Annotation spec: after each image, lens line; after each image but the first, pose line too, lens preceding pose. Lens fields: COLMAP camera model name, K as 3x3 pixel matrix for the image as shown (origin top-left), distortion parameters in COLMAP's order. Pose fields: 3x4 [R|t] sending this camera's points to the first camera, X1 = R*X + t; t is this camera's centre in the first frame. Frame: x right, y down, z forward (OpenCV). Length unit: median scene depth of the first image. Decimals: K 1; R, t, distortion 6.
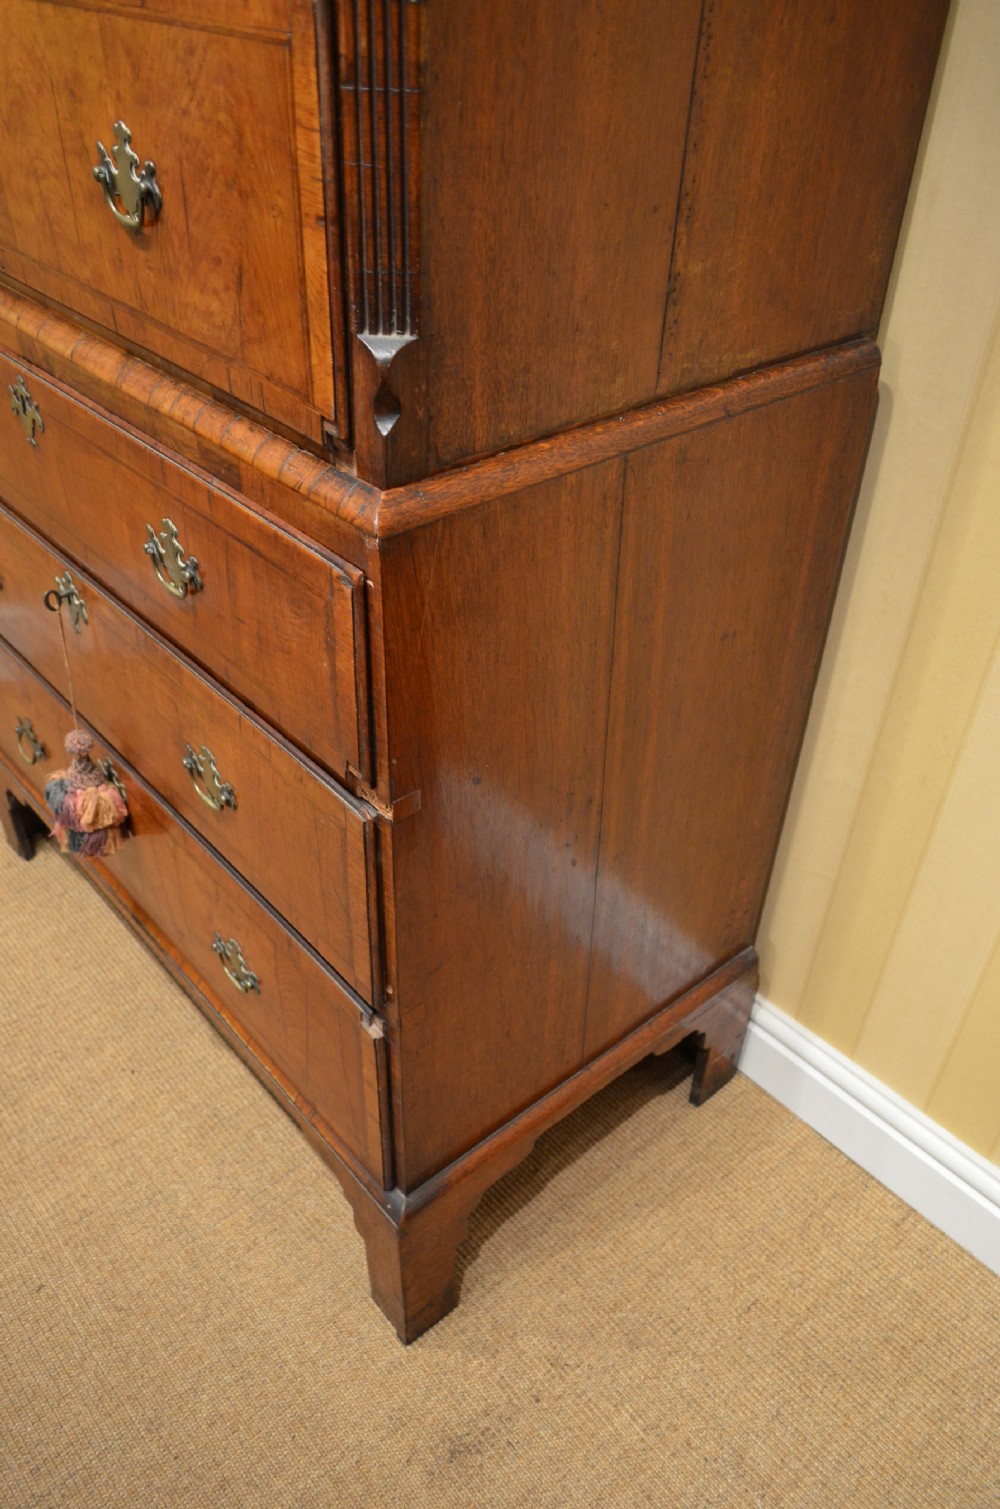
lens RADIAL K [[1154.8, 0, 496.4], [0, 1154.8, 772.1], [0, 0, 1]] dist [-0.016439, 0.005795]
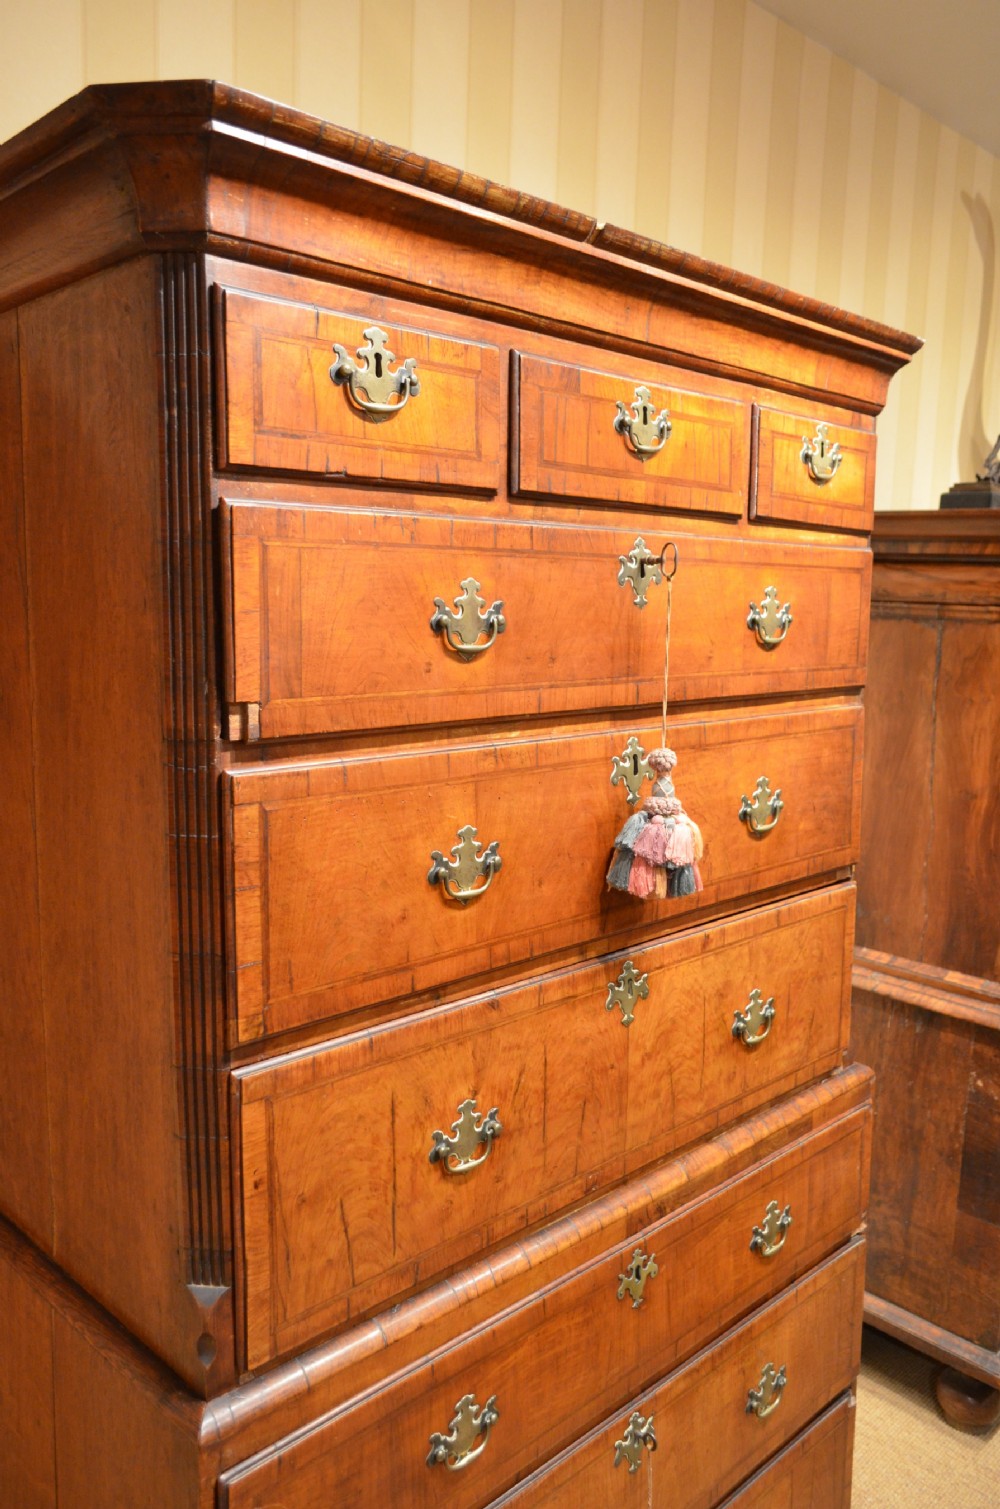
lens RADIAL K [[1178.5, 0, 494.9], [0, 1178.5, 771.9], [0, 0, 1]] dist [-0.013354, 0.005319]
pose [[-0.056326, -0.163023, 0.985013, -2.083679], [0.604395, 0.779705, 0.163605, -1.392193], [-0.794691, 0.604552, 0.054613, 1.025264]]
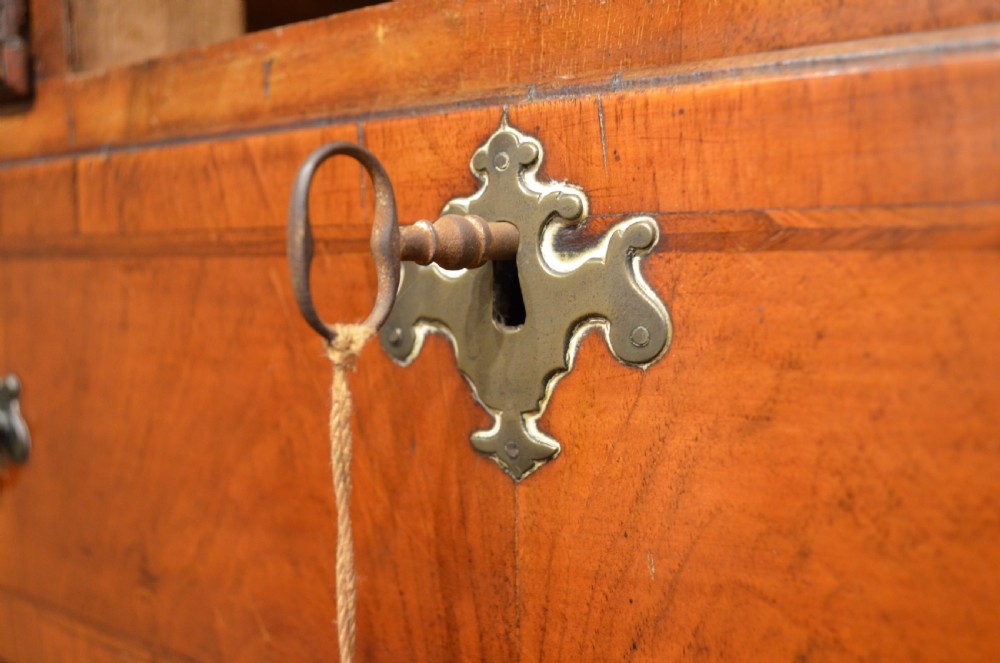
lens RADIAL K [[948.0, 0, 494.7], [0, 948.0, 345.0], [0, 0, 1]] dist [-0.020201, 0.000000]
pose [[0.976595, -0.057865, 0.207154, -0.576316], [0.158249, 0.845592, -0.509834, -1.089978], [-0.145666, 0.530684, 0.834959, 0.595743]]
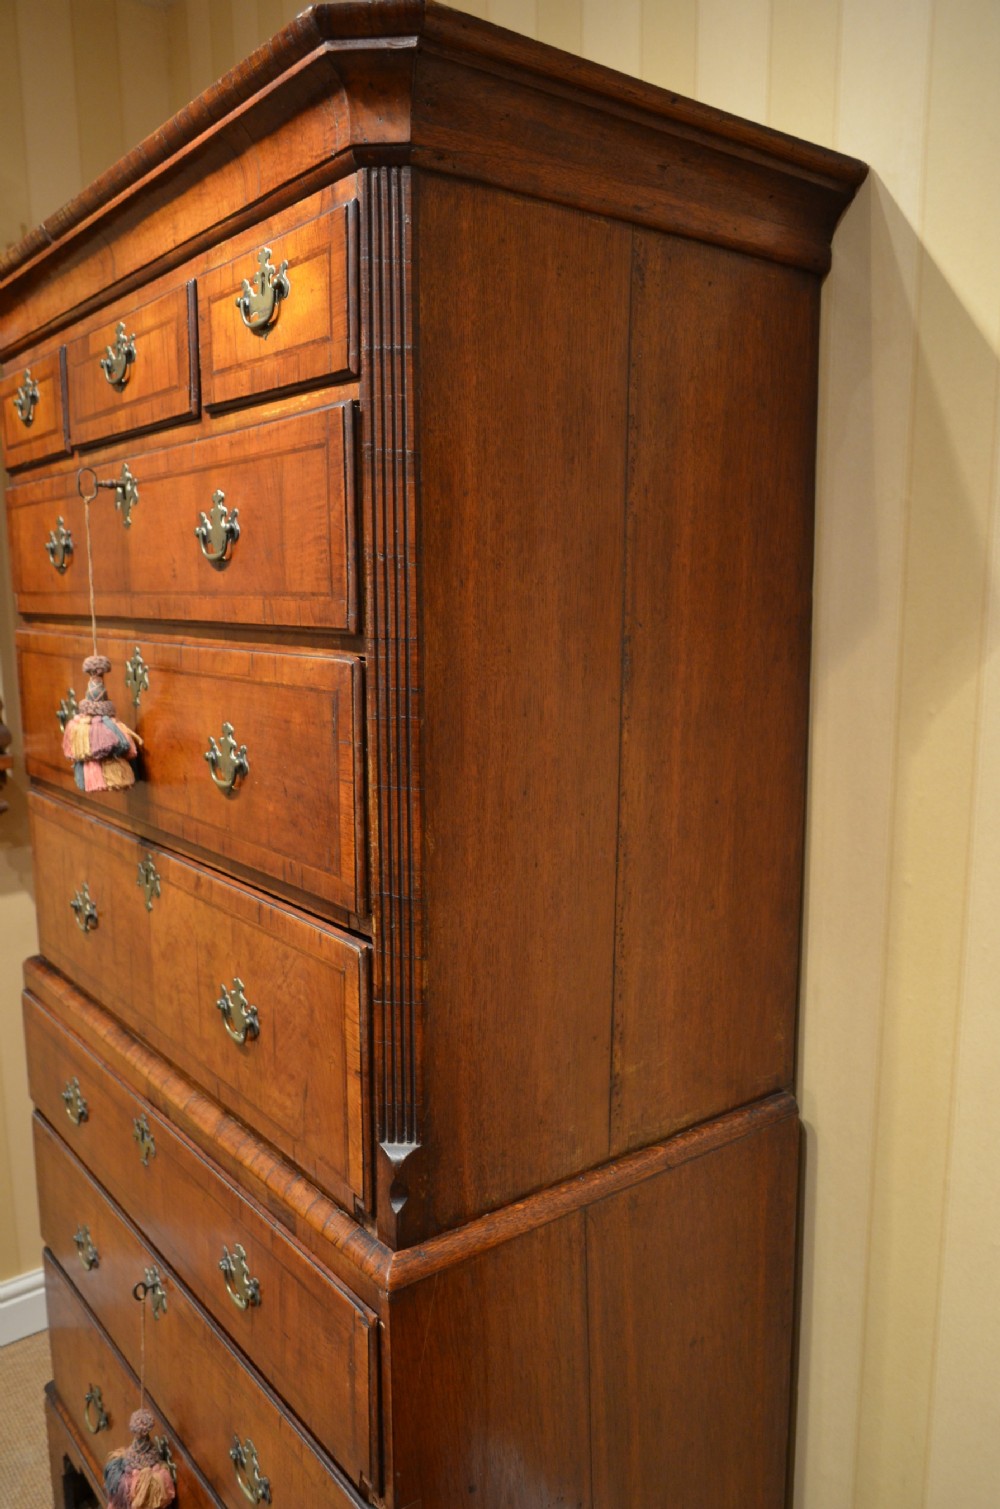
lens RADIAL K [[1154.8, 0, 496.4], [0, 1154.8, 773.5], [0, 0, 1]] dist [-0.016439, 0.005795]
pose [[0.997499, -0.019488, -0.067947, 0.118822], [-0.015270, 0.879136, -0.476327, -0.088795], [0.069017, 0.476173, 0.876639, -0.432462]]
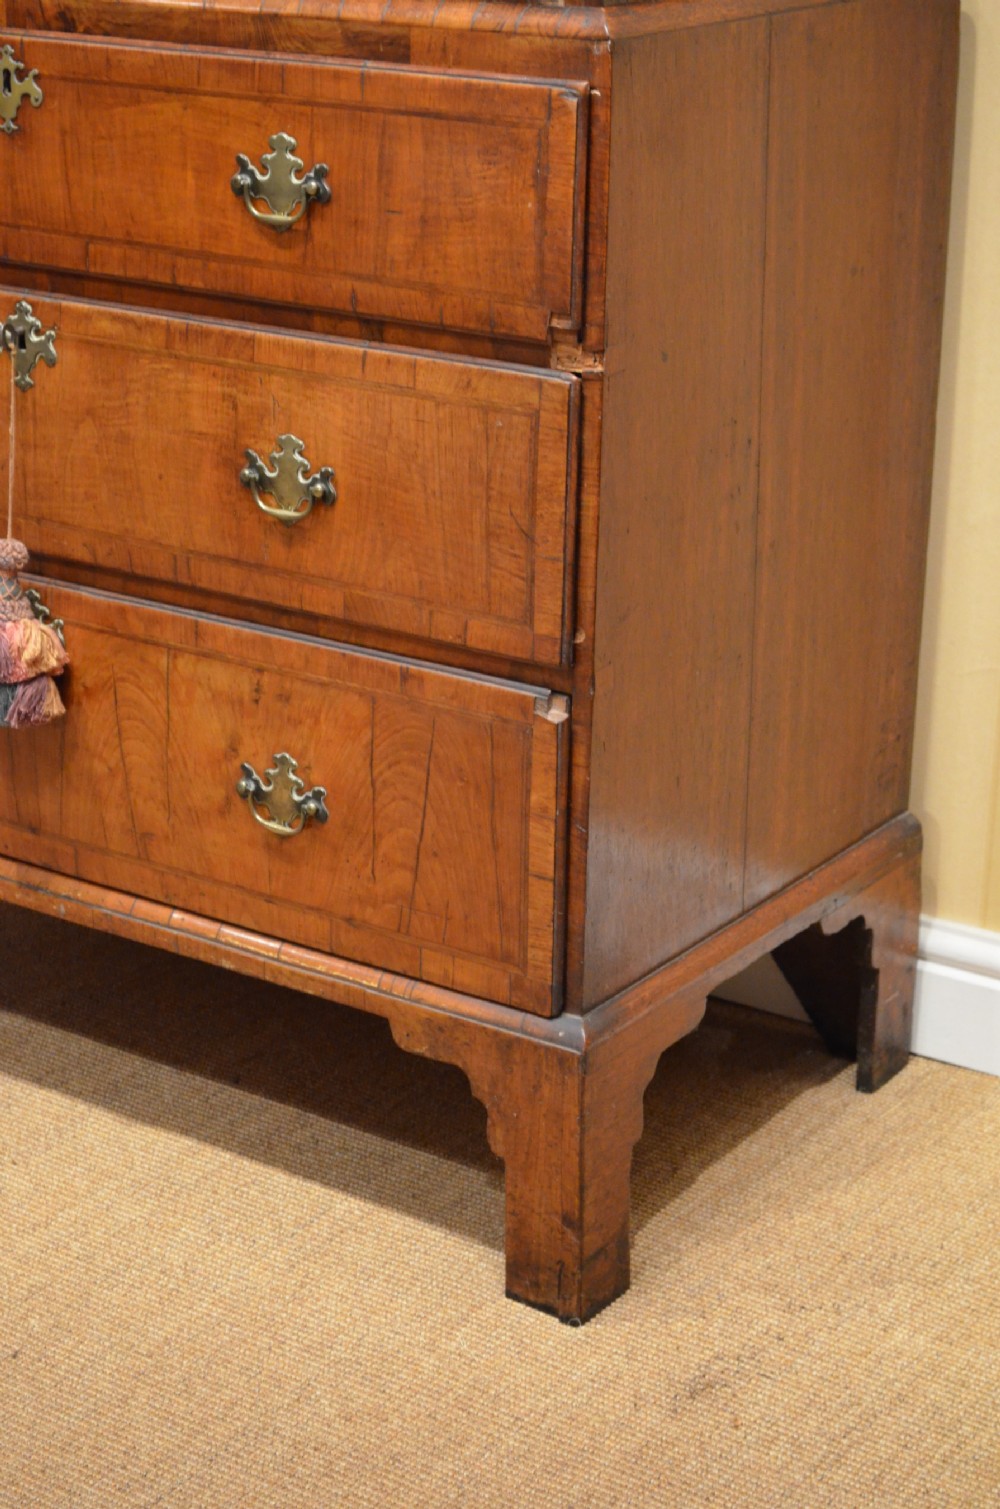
lens RADIAL K [[2984.0, 0, 483.5], [0, 2984.0, 780.6], [0, 0, 1]] dist [-0.009809, 0.000000]
pose [[0.967275, -0.098219, 0.233949, -0.876227], [0.162679, 0.947654, -0.274751, 1.125679], [-0.194717, 0.303818, 0.932620, -1.290470]]
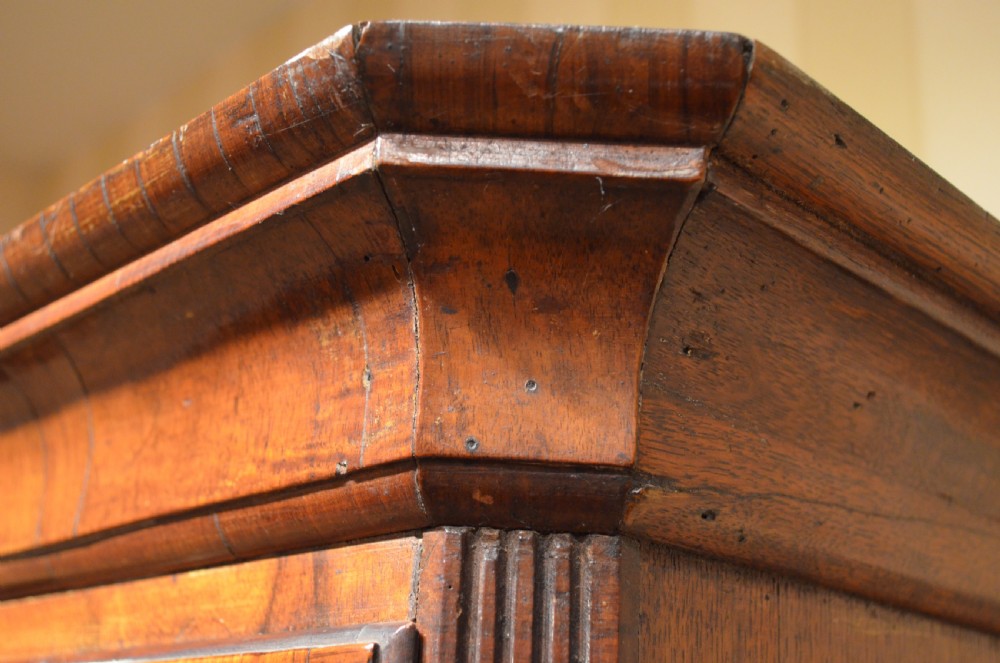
lens RADIAL K [[1308.3, 0, 505.9], [0, 1308.3, 336.2], [0, 0, 1]] dist [-0.028032, 0.000000]
pose [[0.998346, 0.034315, 0.046118, -0.079456], [0.020852, 0.531436, -0.846842, -0.866728], [-0.053568, 0.846403, 0.529842, 0.025881]]
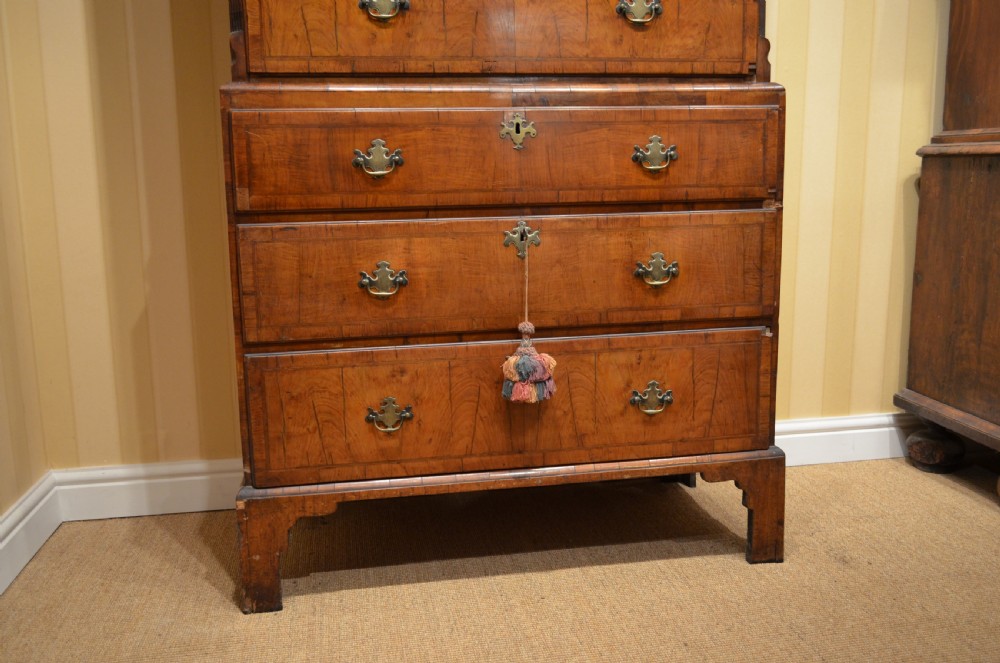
lens RADIAL K [[880.0, 0, 513.9], [0, 880.0, 338.0], [0, 0, 1]] dist [-0.028886, 0.010030]
pose [[0.513406, -0.173095, 0.840507, -2.446760], [0.551161, 0.817237, -0.168362, 0.324749], [-0.657751, 0.549693, 0.514977, 0.576332]]
